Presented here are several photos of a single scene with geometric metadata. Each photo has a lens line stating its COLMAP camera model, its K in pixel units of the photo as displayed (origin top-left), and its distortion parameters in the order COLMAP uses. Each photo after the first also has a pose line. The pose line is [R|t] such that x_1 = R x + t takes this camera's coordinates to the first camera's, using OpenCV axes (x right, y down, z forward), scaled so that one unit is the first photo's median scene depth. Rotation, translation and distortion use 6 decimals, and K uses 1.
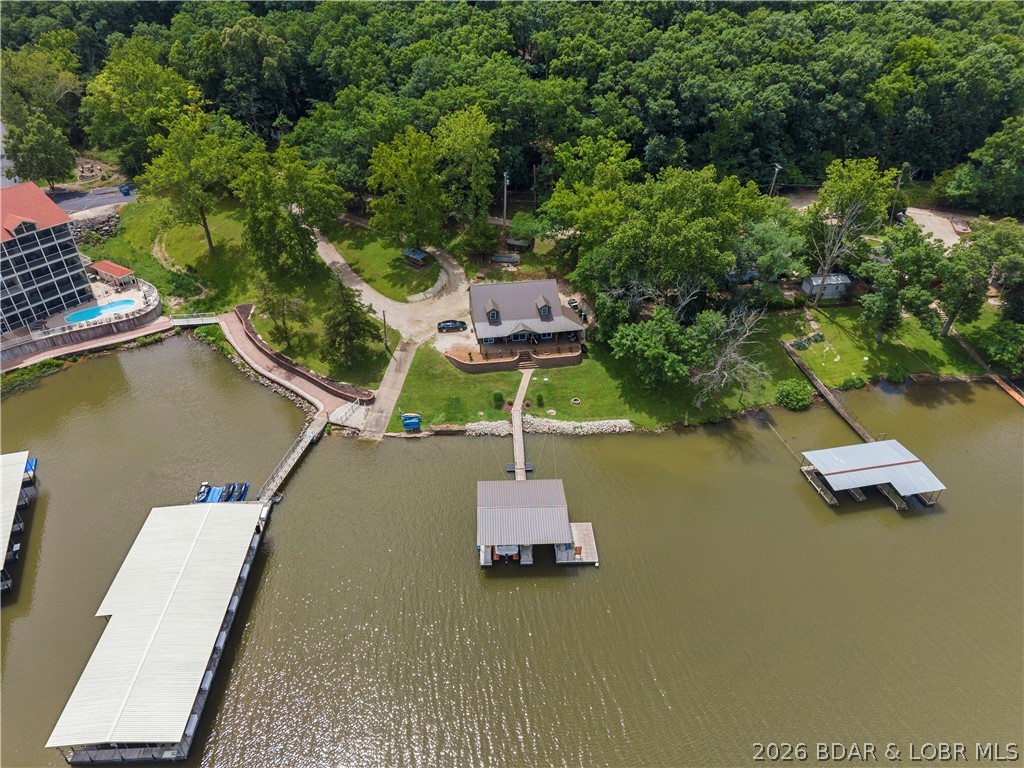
lens RADIAL K [[690.1, 0, 510.9], [0, 690.1, 388.5], [0, 0, 1]] dist [0.025951, -0.019430]
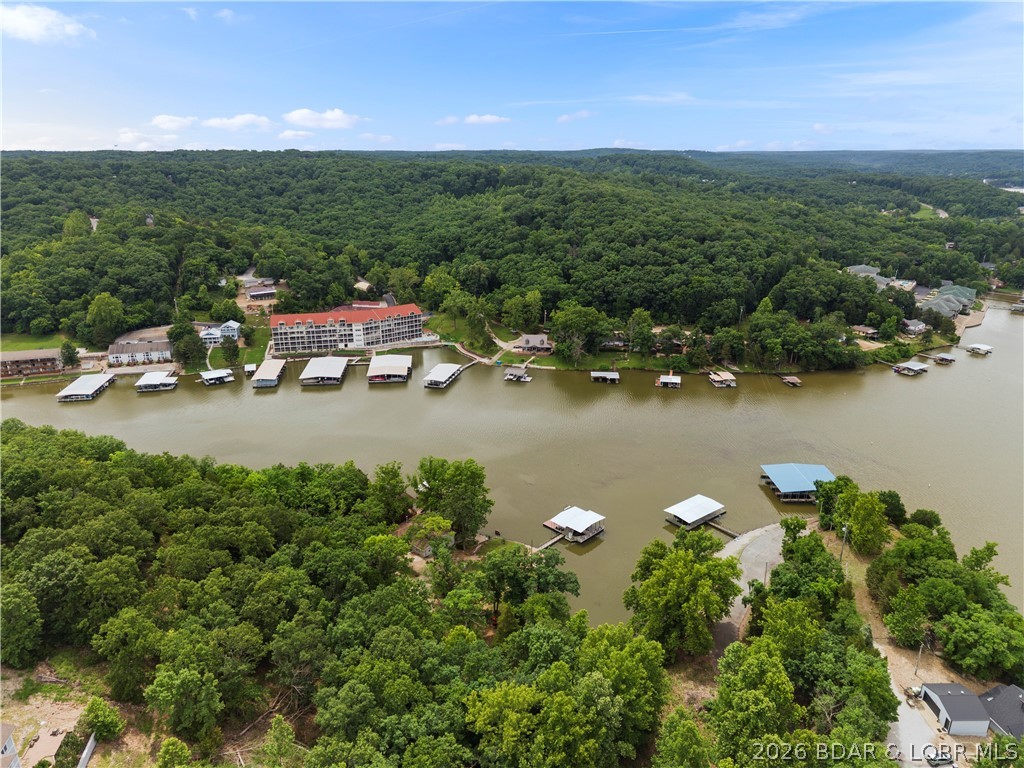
lens RADIAL K [[690.1, 0, 510.4], [0, 690.1, 384.7], [0, 0, 1]] dist [0.025951, -0.019430]
pose [[0.957593, 0.082189, -0.276153, 0.699911], [-0.157007, 0.952497, -0.260957, 0.821672], [0.241587, 0.293249, 0.925009, -1.773950]]
